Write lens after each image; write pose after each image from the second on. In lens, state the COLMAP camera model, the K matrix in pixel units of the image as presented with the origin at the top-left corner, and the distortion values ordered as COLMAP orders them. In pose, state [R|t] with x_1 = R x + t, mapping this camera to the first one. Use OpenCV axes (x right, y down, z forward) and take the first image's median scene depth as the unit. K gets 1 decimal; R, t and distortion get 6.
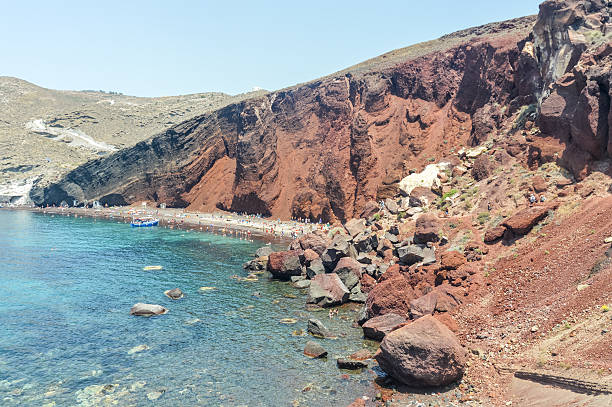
lens RADIAL K [[472.8, 0, 308.8], [0, 472.8, 203.4], [0, 0, 1]] dist [0.134001, -0.116101]
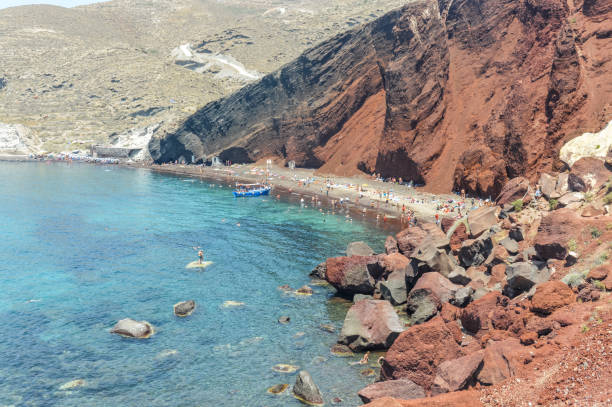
lens RADIAL K [[708.8, 0, 306.8], [0, 708.8, 203.1], [0, 0, 1]] dist [-0.008536, -0.038218]
pose [[0.930577, 0.028903, -0.364954, 0.129609], [0.000078, 0.996863, 0.079146, -0.026946], [0.366097, -0.073679, 0.927655, 0.027452]]
